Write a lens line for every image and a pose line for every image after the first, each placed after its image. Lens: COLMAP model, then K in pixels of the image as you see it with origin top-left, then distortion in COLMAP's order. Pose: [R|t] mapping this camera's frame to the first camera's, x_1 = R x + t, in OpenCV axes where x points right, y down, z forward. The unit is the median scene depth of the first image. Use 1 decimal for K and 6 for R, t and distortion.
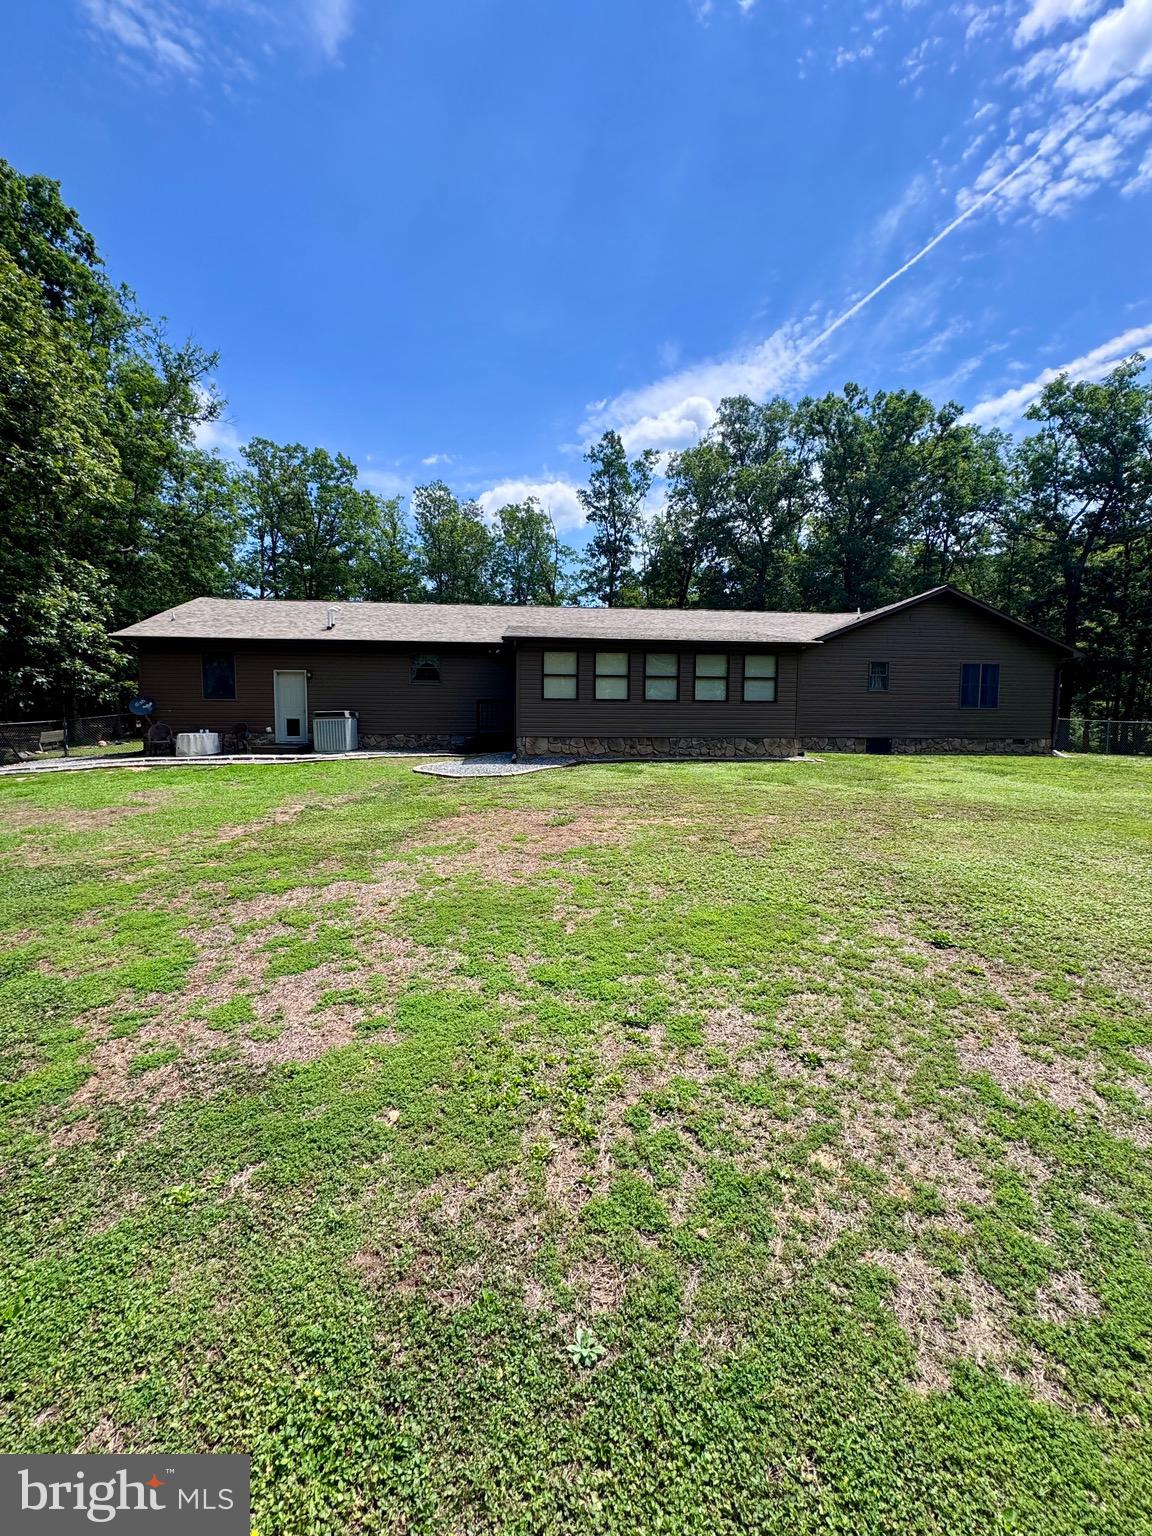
lens RADIAL K [[611.9, 0, 578.2], [0, 611.9, 772.6], [0, 0, 1]] dist [-0.018416, 0.023797]
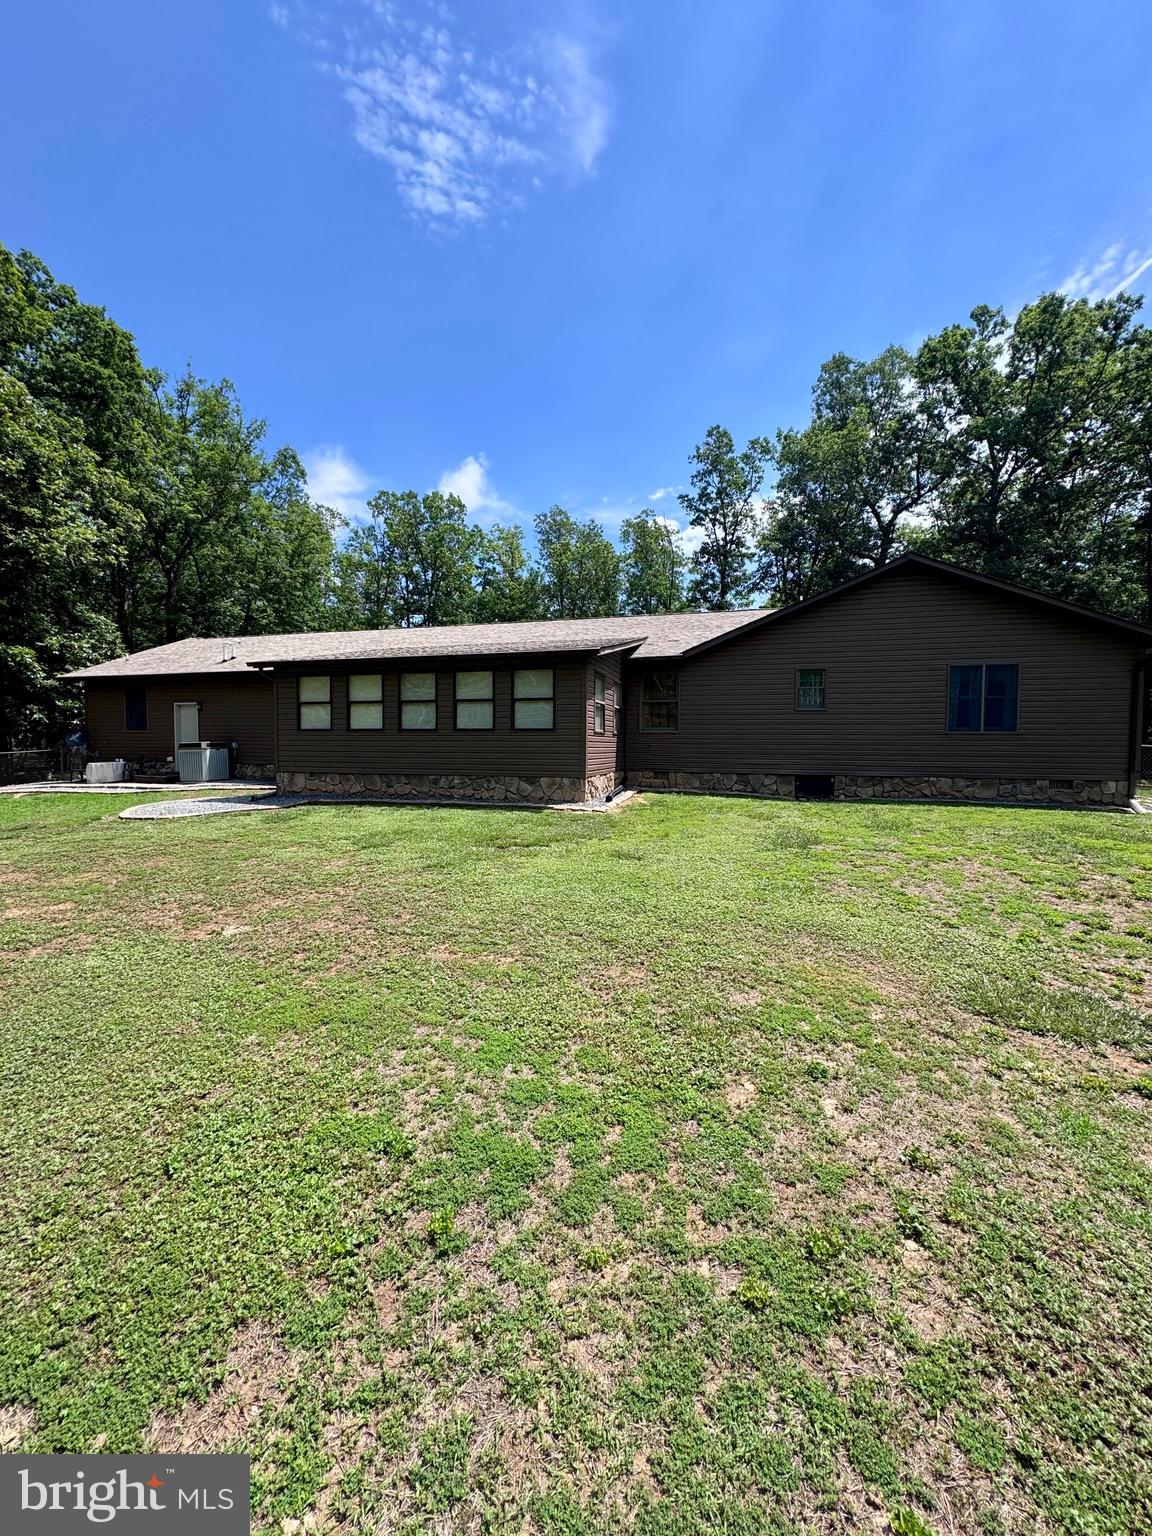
lens RADIAL K [[611.6, 0, 576.0], [0, 611.6, 768.0], [0, 0, 1]] dist [0.001618, 0.000081]
pose [[0.934530, 0.011815, -0.355687, 0.486943], [-0.025410, 0.999113, -0.033575, -0.034083], [0.354975, 0.040415, 0.934002, 0.237735]]
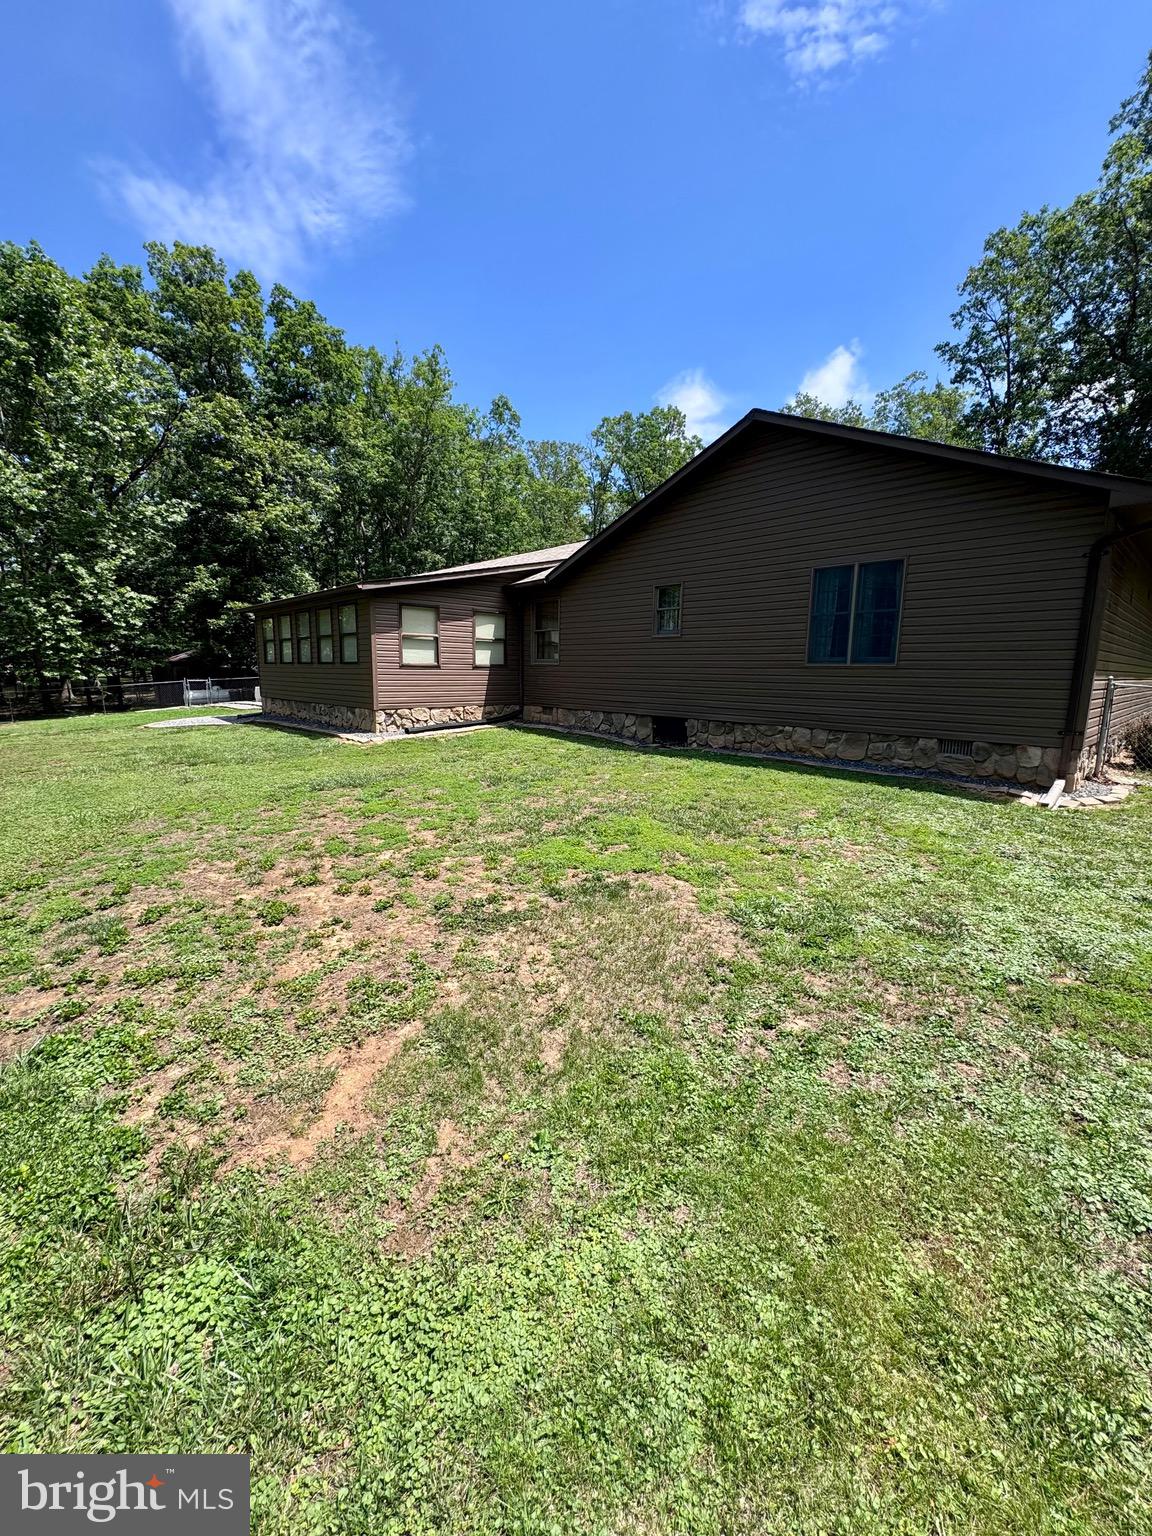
lens RADIAL K [[611.6, 0, 576.0], [0, 611.6, 768.0], [0, 0, 1]] dist [0.001618, 0.000081]
pose [[0.626698, 0.122412, -0.769588, 0.891552], [-0.063148, 0.992314, 0.106416, -0.064893], [0.776699, -0.018092, 0.629611, 0.562064]]
